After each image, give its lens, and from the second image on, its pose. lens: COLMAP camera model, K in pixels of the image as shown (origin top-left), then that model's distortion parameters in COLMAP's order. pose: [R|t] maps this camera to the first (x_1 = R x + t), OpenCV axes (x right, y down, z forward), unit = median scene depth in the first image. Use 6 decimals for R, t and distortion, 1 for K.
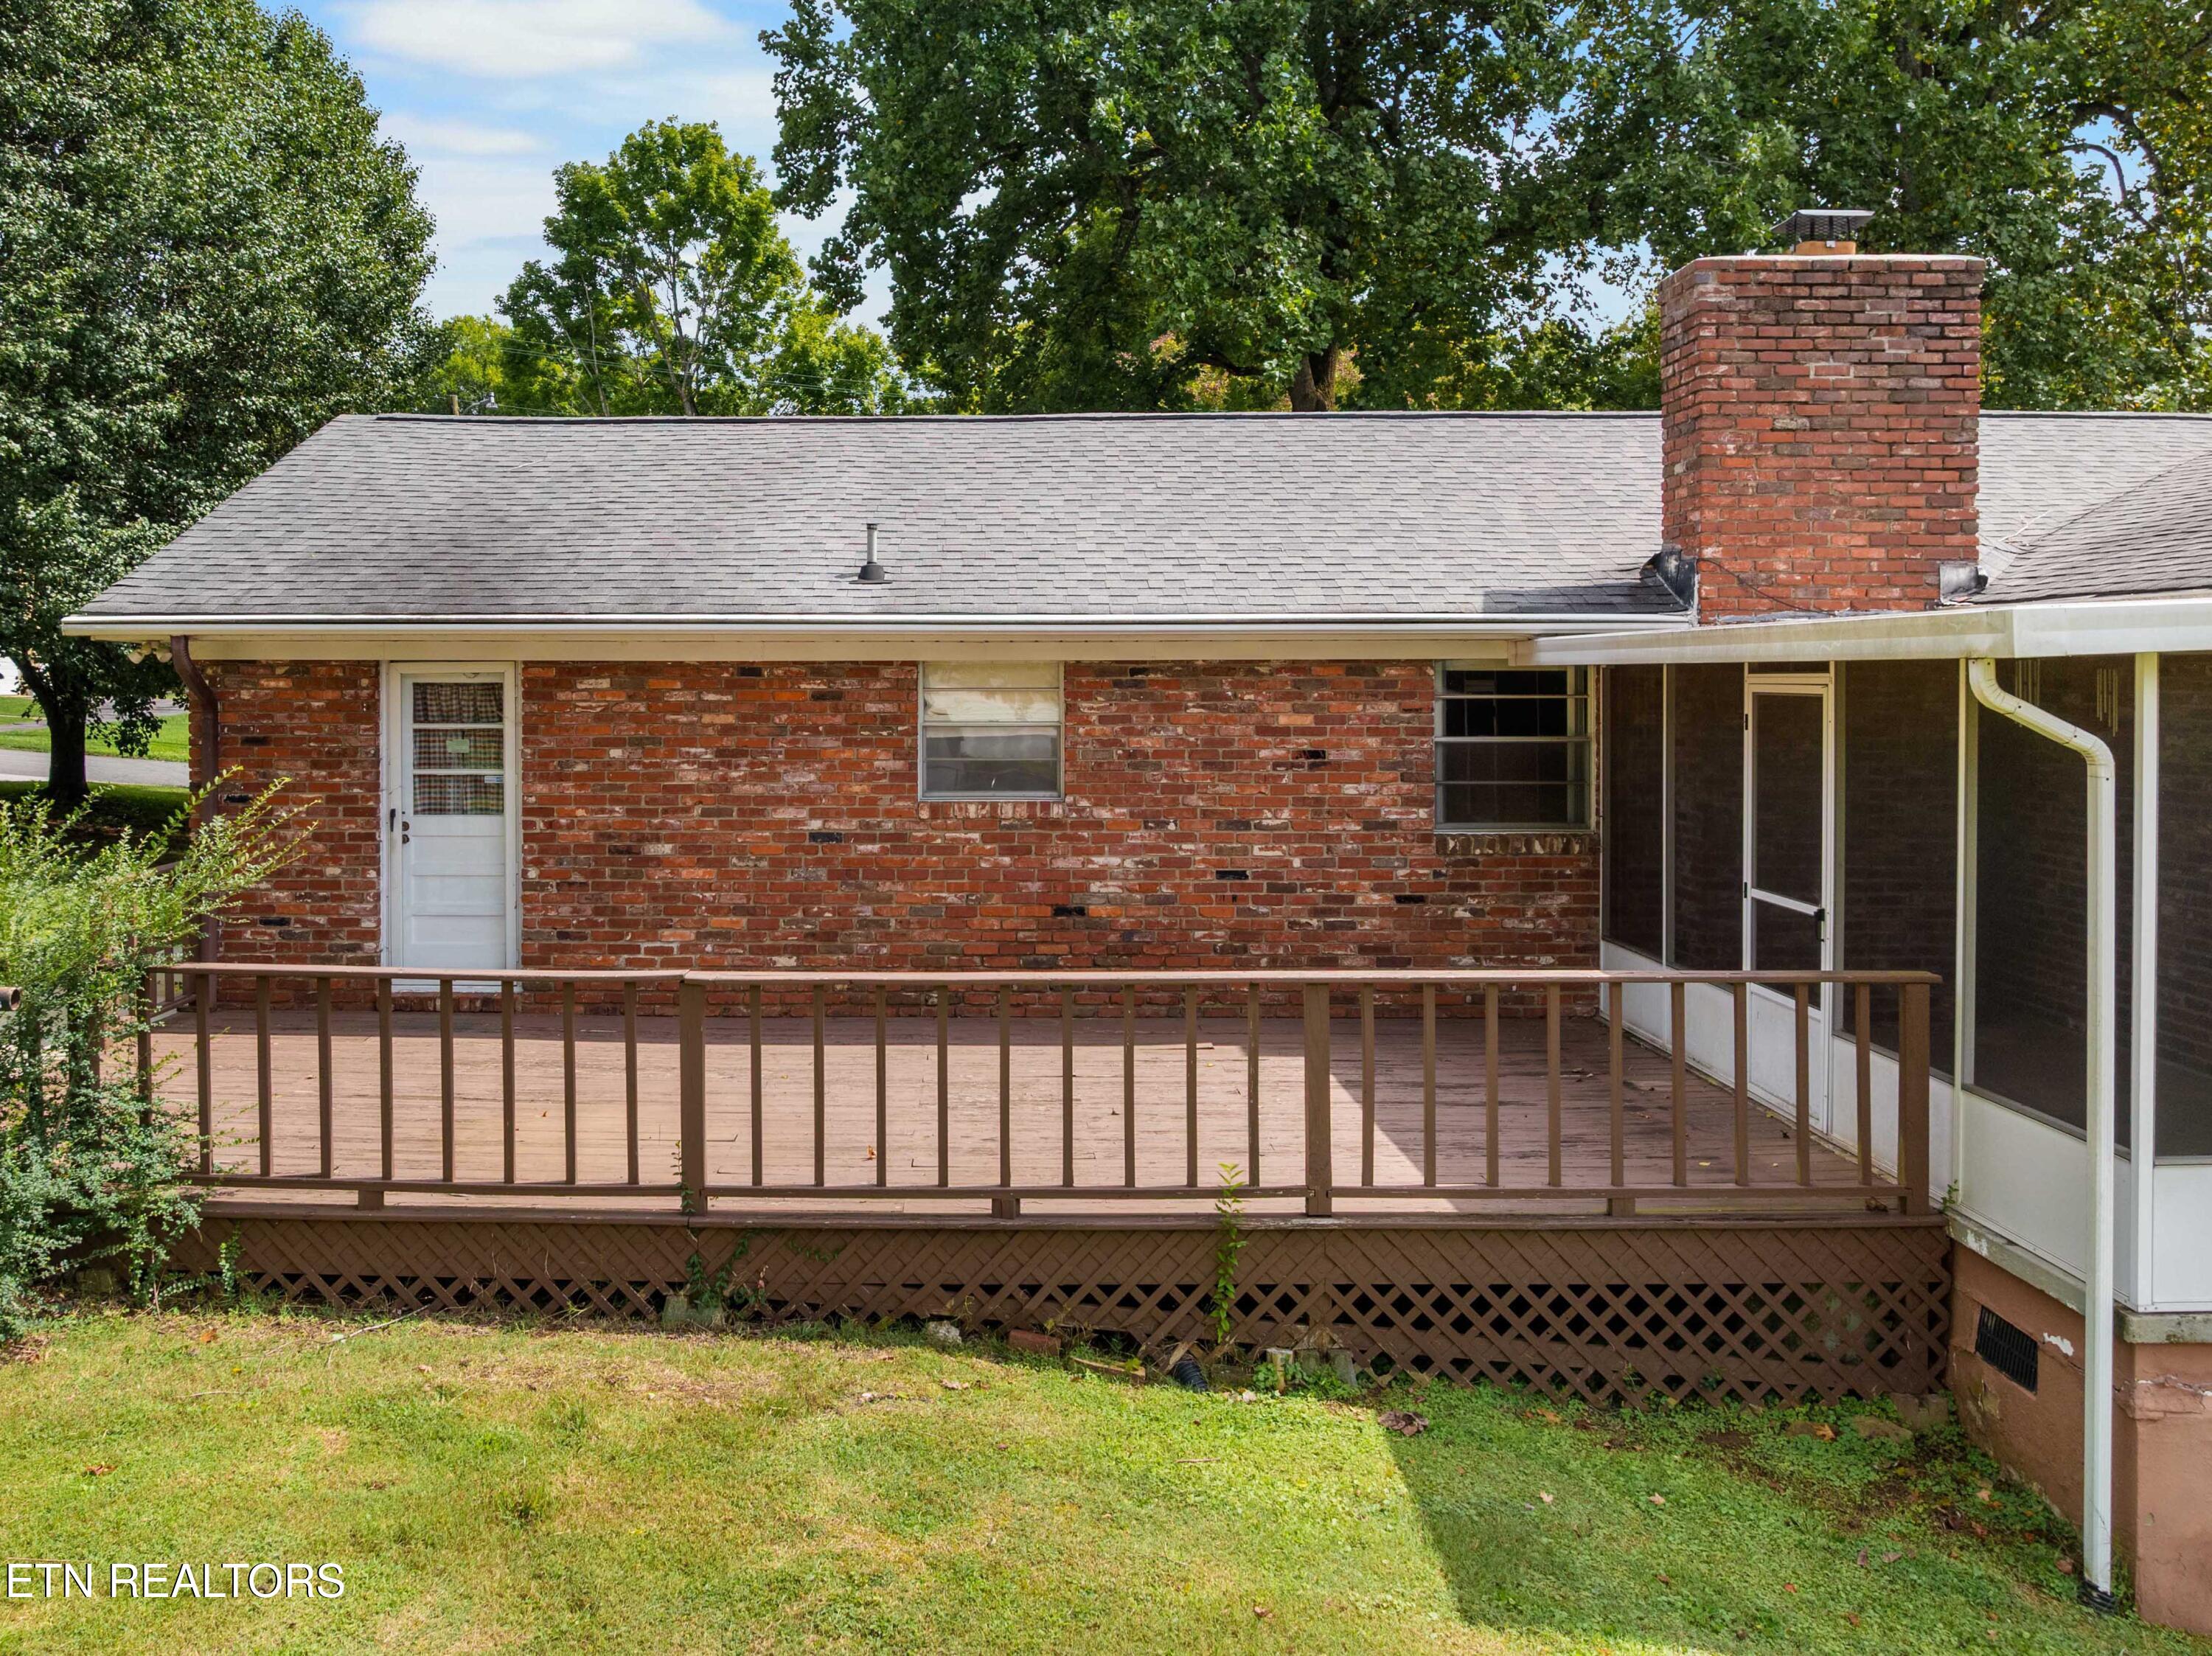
lens RADIAL K [[1897.4, 0, 950.3], [0, 1897.4, 679.7], [0, 0, 1]] dist [-0.033675, -0.011041]
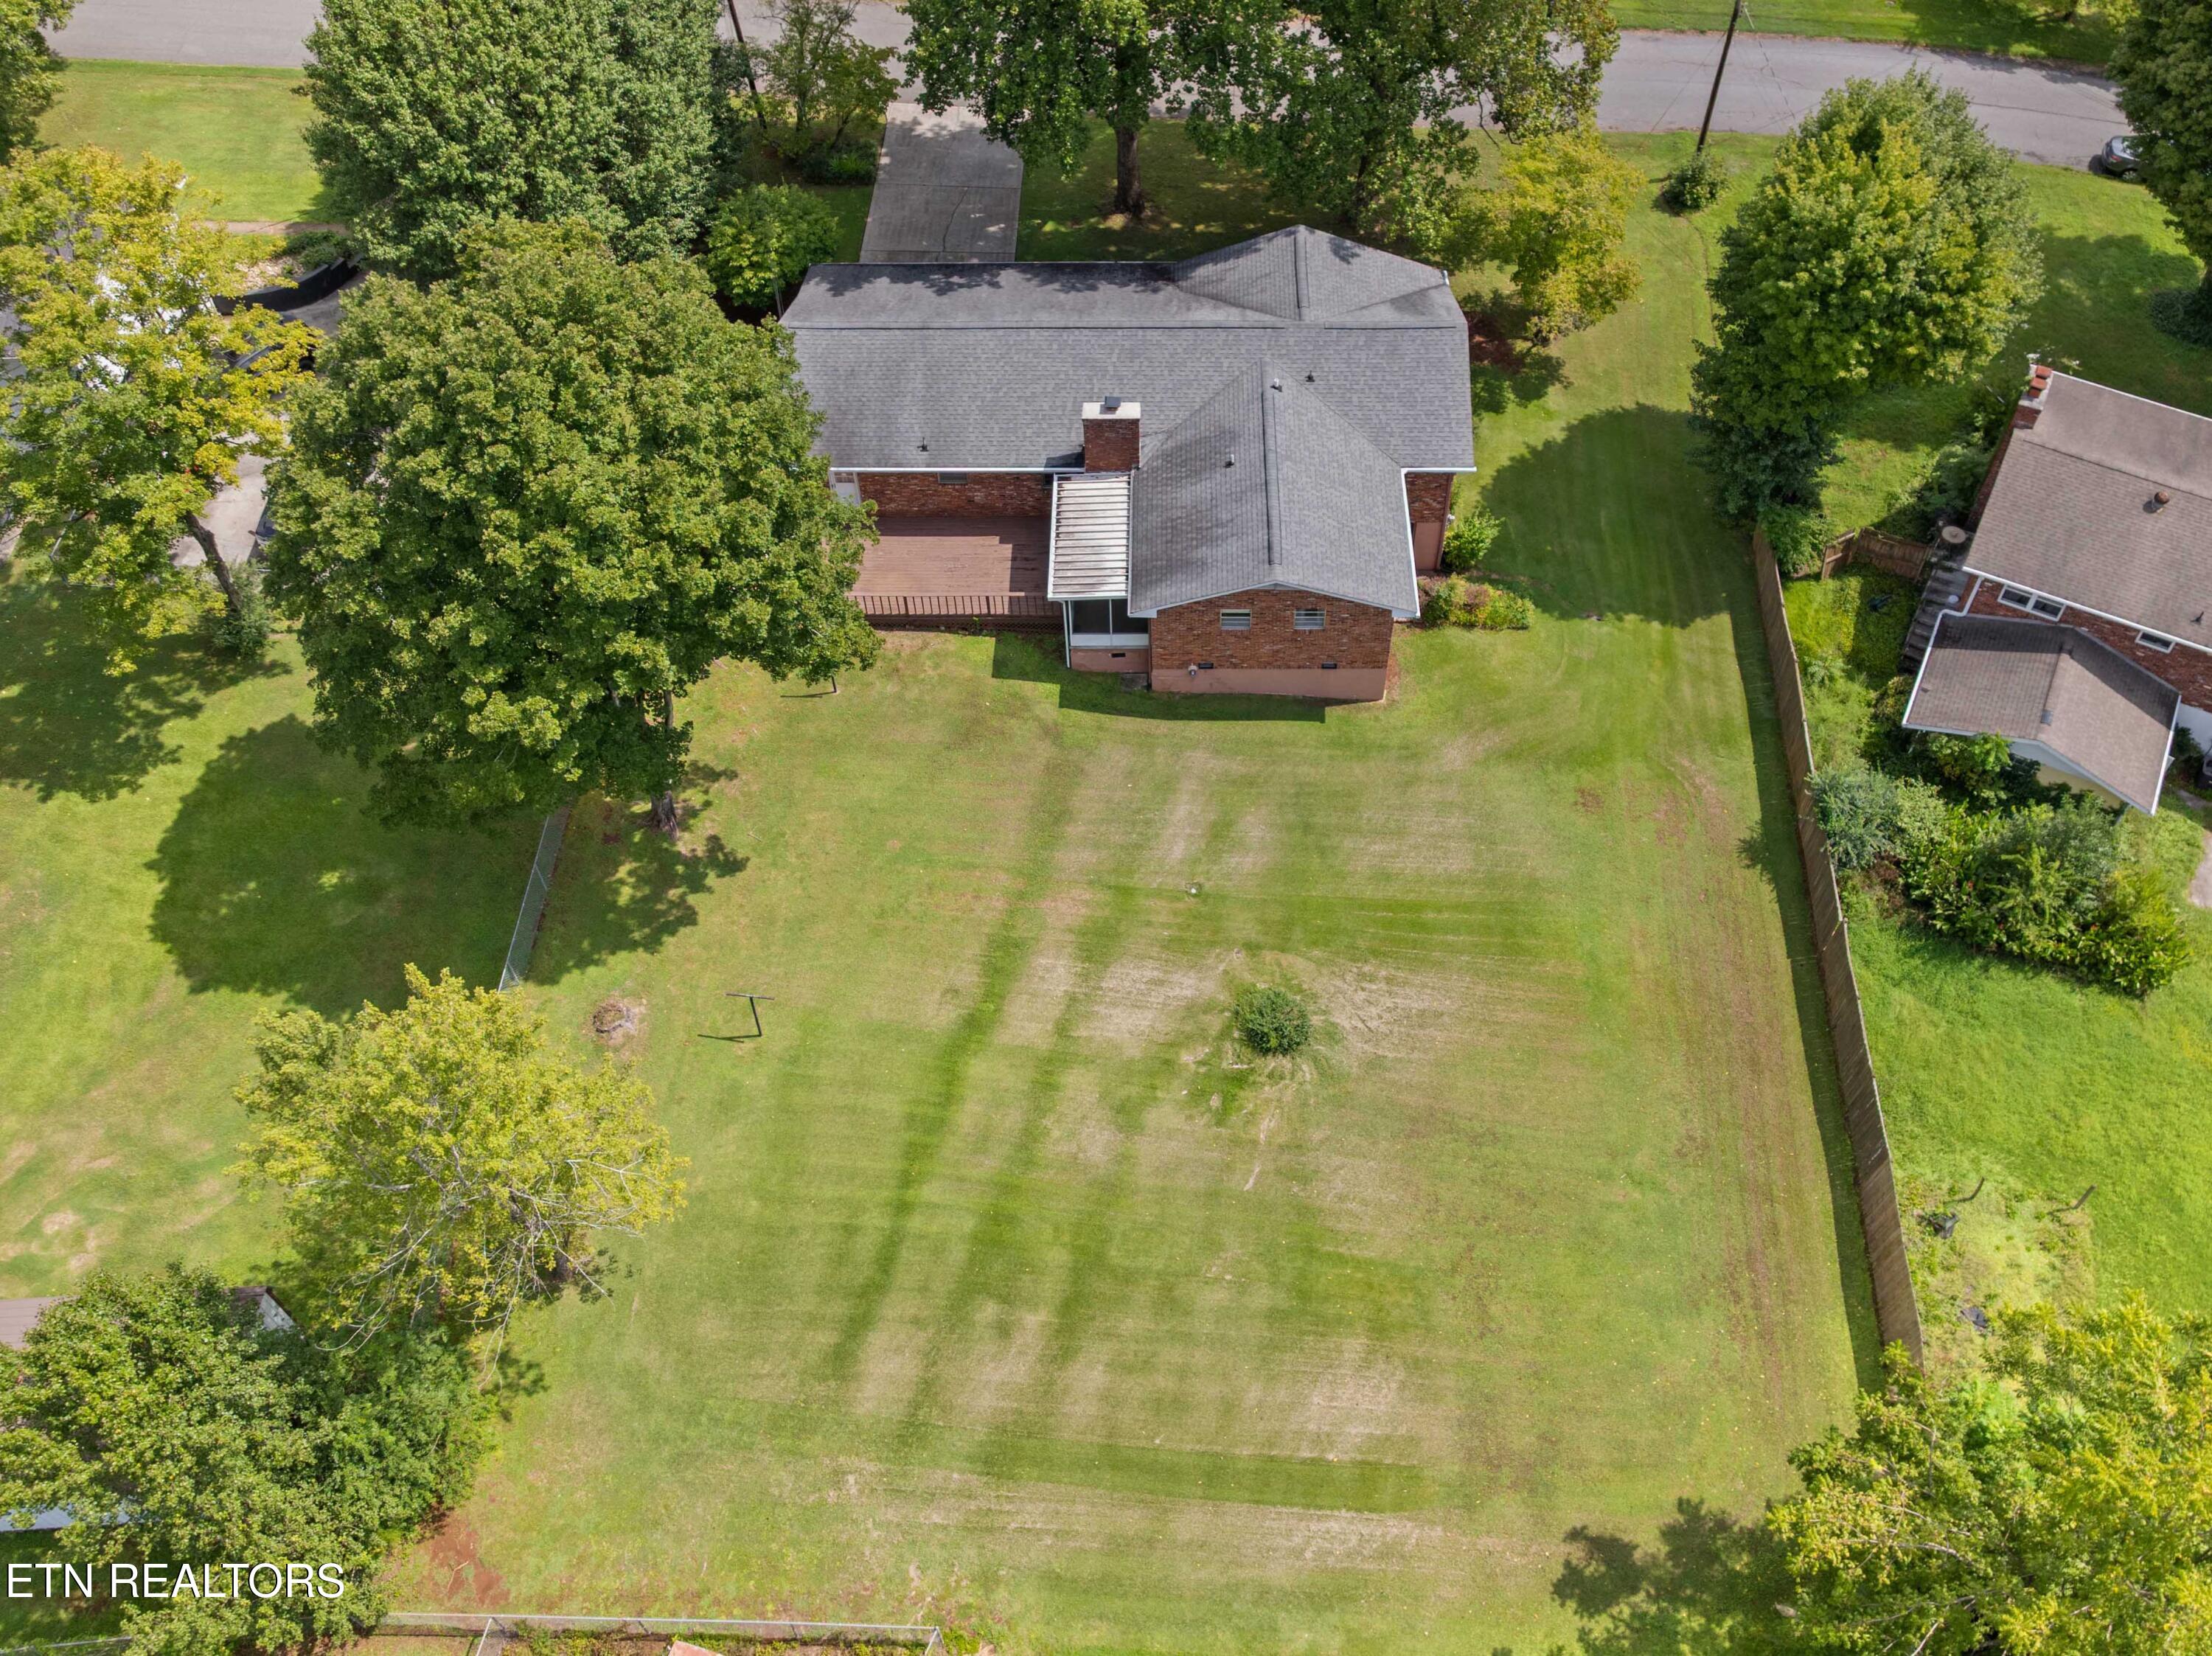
lens RADIAL K [[1875.5, 0, 1199.7], [0, 1875.5, 785.7], [0, 0, 1]] dist [-0.022181, -0.031055]
pose [[0.999486, -0.018966, 0.025853, 0.528792], [-0.008300, 0.625779, 0.779956, -3.305451], [-0.030971, -0.779770, 0.625300, -2.732363]]
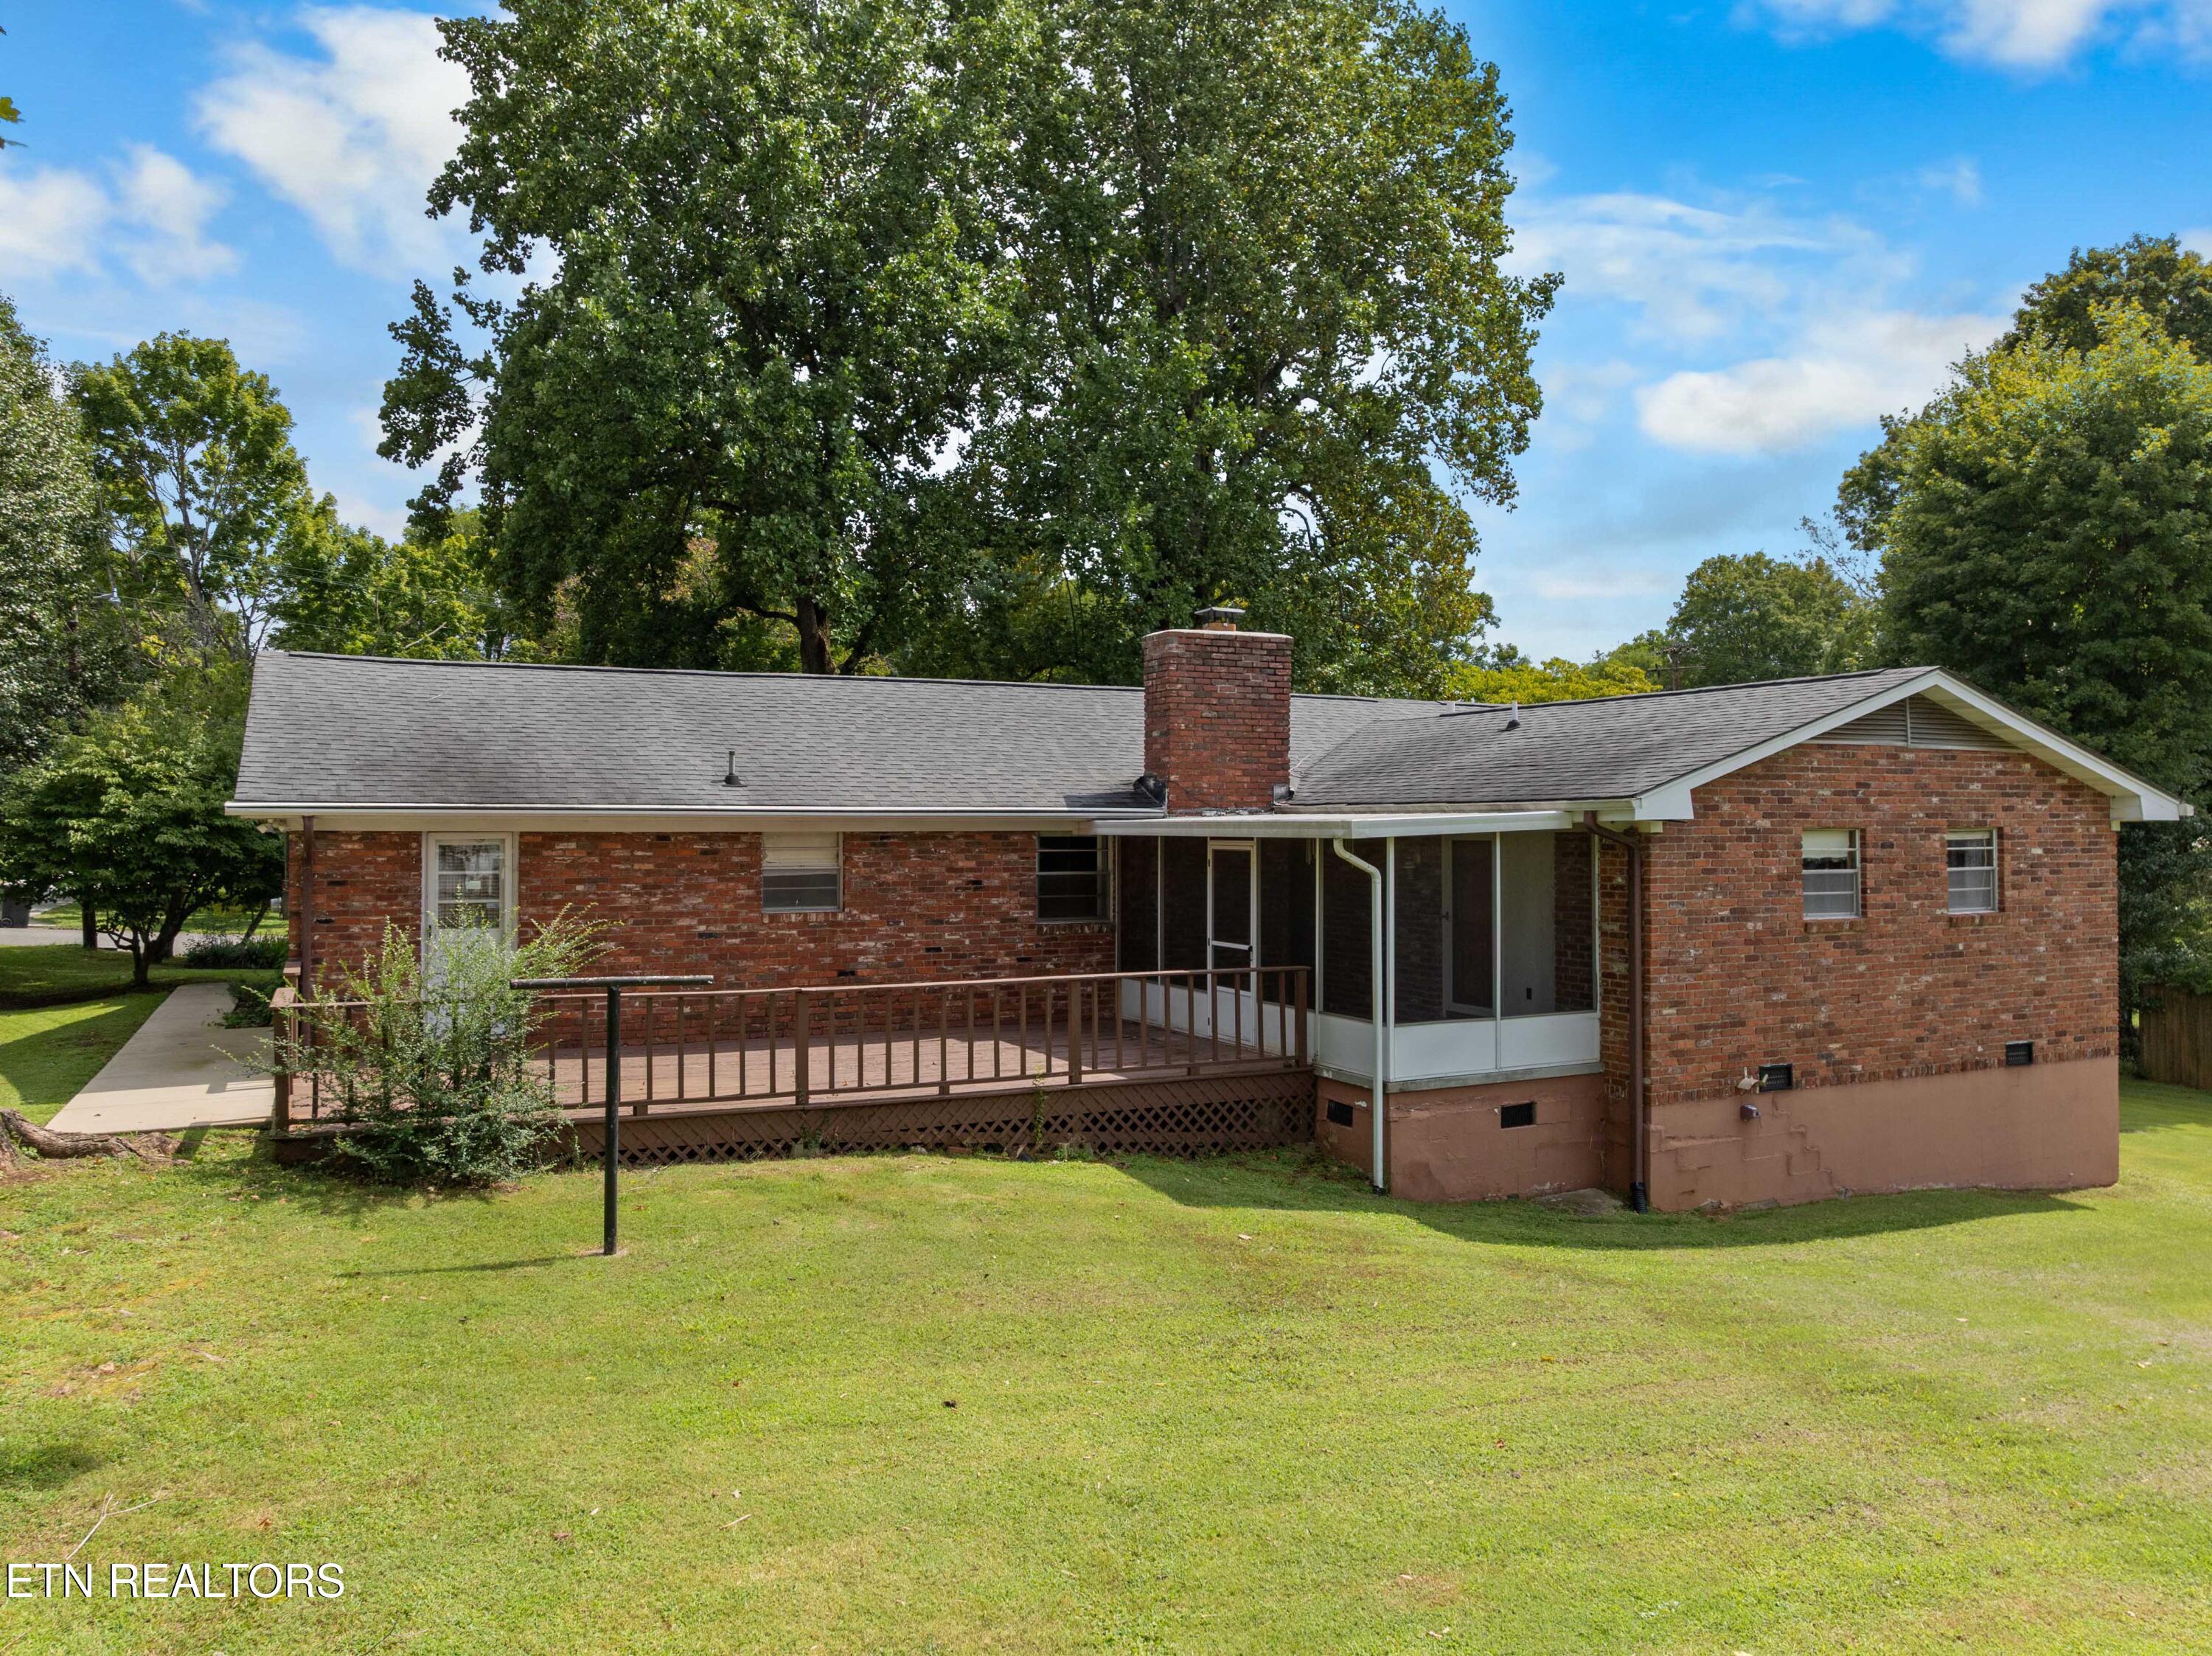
lens RADIAL K [[1646.1, 0, 1135.0], [0, 1646.1, 775.9], [0, 0, 1]] dist [-0.033834, -0.008578]
pose [[0.886097, 0.015272, 0.463248, -0.413299], [-0.000284, 0.999475, -0.032407, -0.012535], [-0.463499, 0.028584, 0.885636, -0.490846]]
